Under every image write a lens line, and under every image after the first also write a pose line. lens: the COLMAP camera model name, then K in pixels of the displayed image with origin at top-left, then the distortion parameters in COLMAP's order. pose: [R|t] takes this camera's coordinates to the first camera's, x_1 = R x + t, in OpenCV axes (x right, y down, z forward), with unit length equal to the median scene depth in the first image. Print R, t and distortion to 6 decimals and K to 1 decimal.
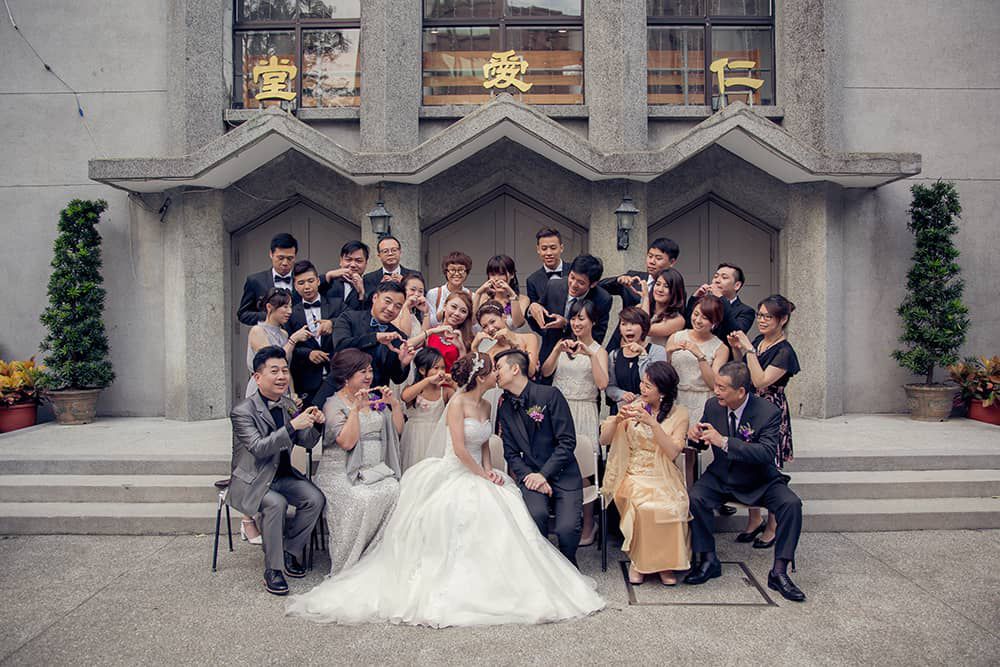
lens RADIAL K [[888.7, 0, 500.0], [0, 888.7, 333.5], [0, 0, 1]] dist [-0.056555, 0.015993]
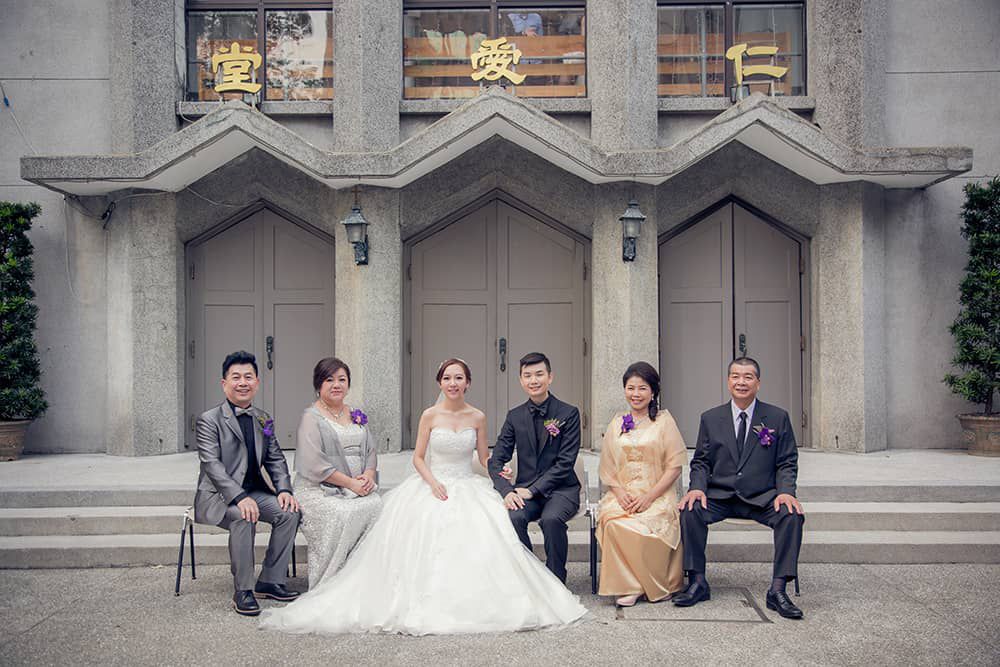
lens RADIAL K [[1097.2, 0, 500.0], [0, 1097.2, 333.5], [0, 0, 1]] dist [0.079683, -0.003932]
pose [[0.999997, -0.002052, -0.001133, 0.010173], [0.002010, 0.999331, -0.036526, 0.018344], [0.001207, 0.036524, 0.999332, -0.098780]]
